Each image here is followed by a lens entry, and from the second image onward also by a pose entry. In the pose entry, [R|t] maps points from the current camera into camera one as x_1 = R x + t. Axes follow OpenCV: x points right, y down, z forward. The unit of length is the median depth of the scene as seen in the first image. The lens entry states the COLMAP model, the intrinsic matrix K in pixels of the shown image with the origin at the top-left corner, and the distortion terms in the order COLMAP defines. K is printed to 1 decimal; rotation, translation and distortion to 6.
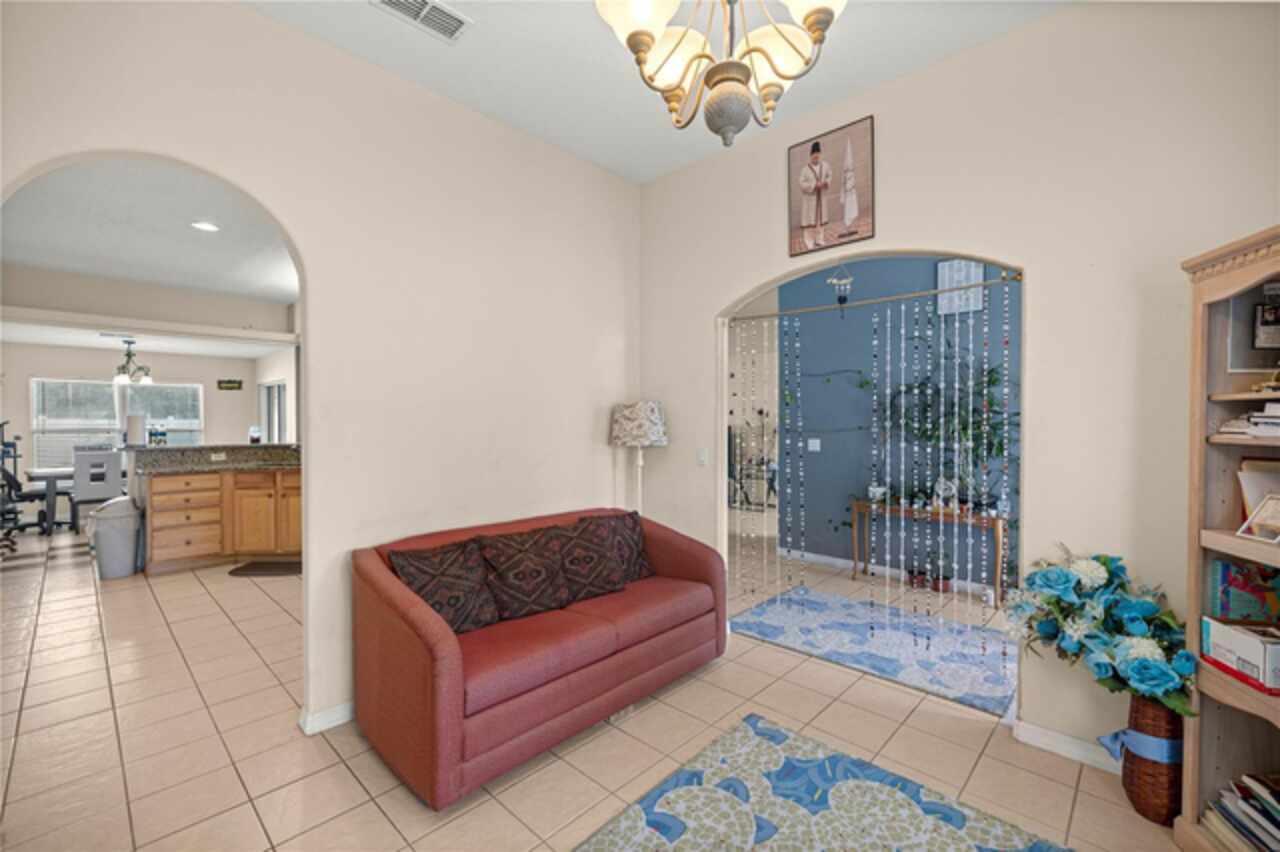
lens RADIAL K [[546.6, 0, 645.4], [0, 546.6, 422.1], [0, 0, 1]] dist [0.007796, 0.000002]
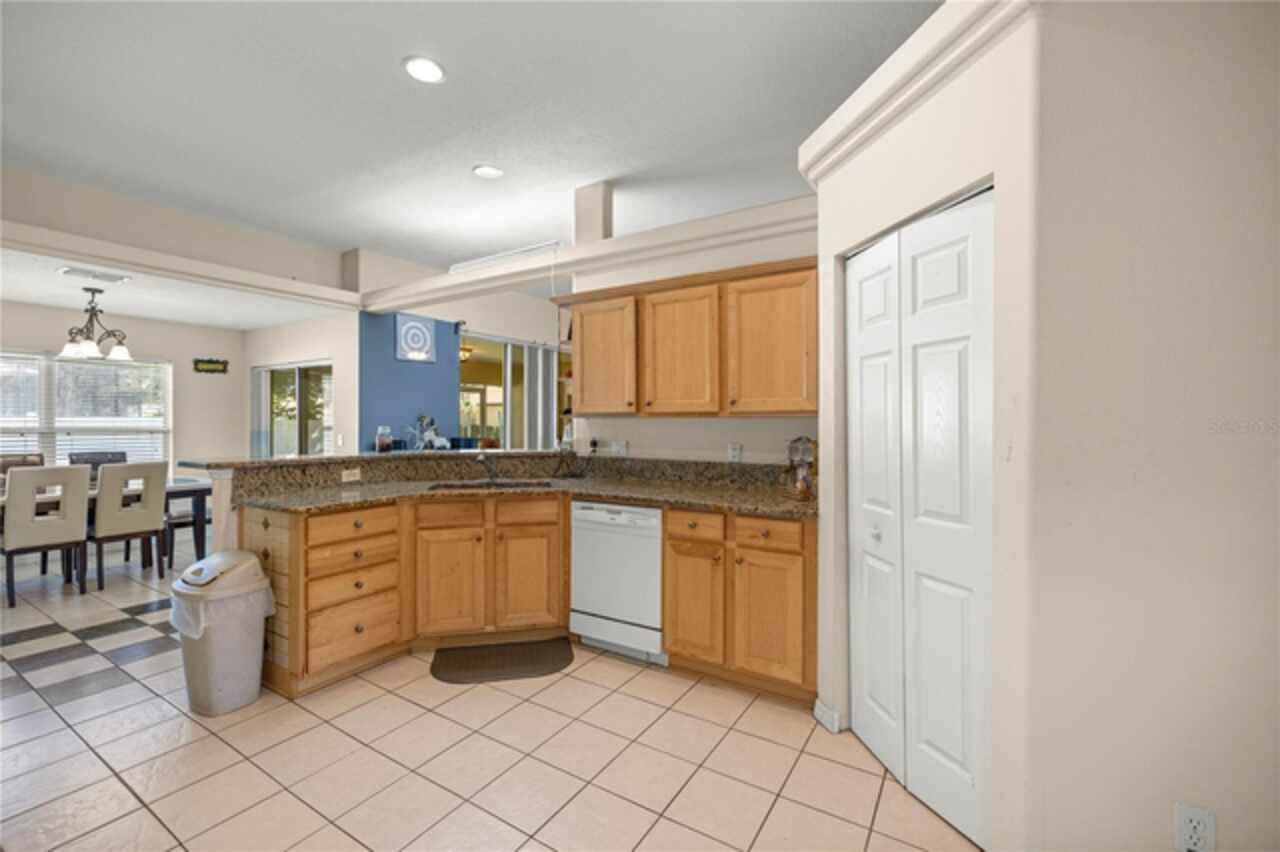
lens RADIAL K [[546.6, 0, 637.3], [0, 546.6, 424.7], [0, 0, 1]] dist [0.007796, 0.000002]
pose [[0.981683, 0.002882, 0.190500, -0.469696], [-0.003307, 0.999993, 0.001915, 0.004332], [-0.190494, -0.002510, 0.981685, 0.278668]]
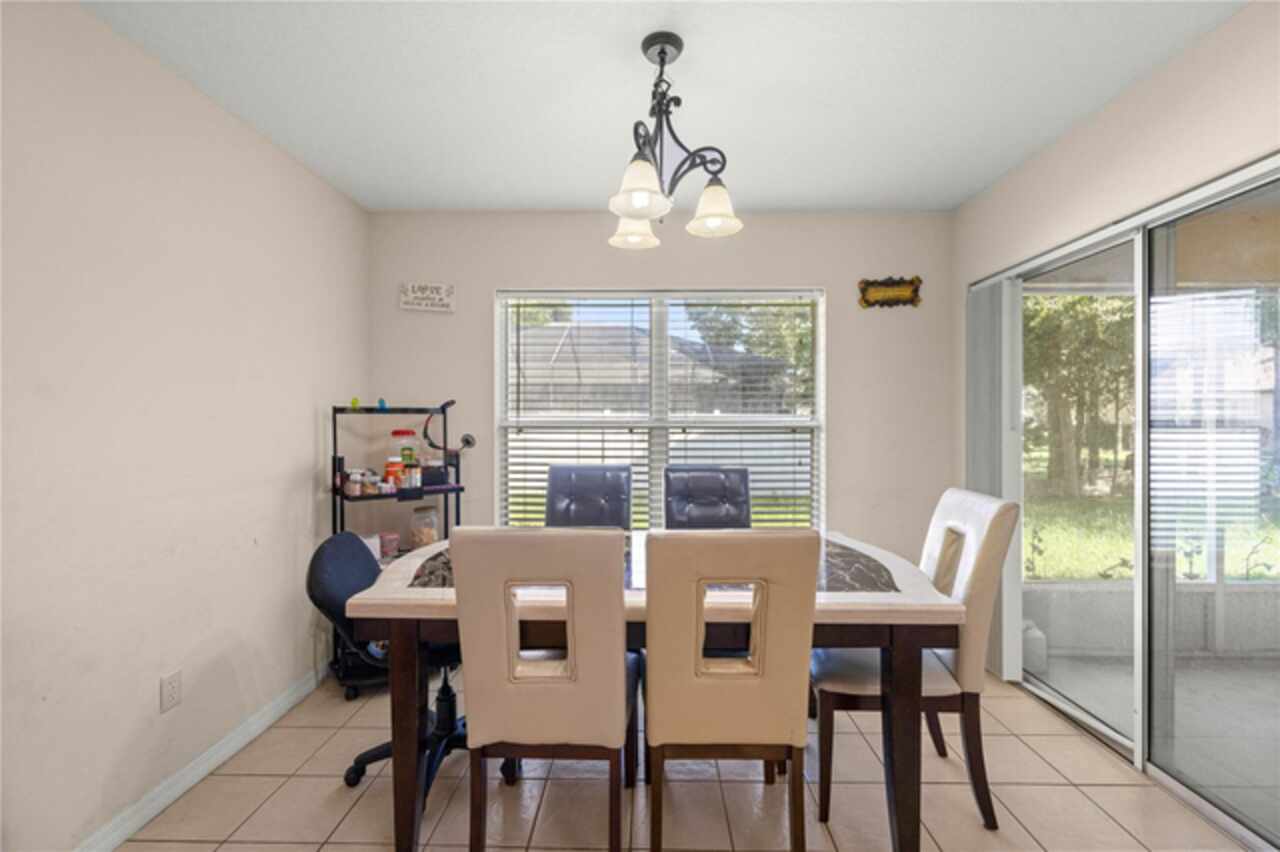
lens RADIAL K [[546.6, 0, 636.9], [0, 546.6, 427.9], [0, 0, 1]] dist [0.007796, 0.000002]
pose [[0.670821, 0.005124, -0.741602, -0.804644], [-0.006164, 0.999980, 0.001333, 0.018831], [0.741594, 0.003677, 0.670839, 0.872672]]
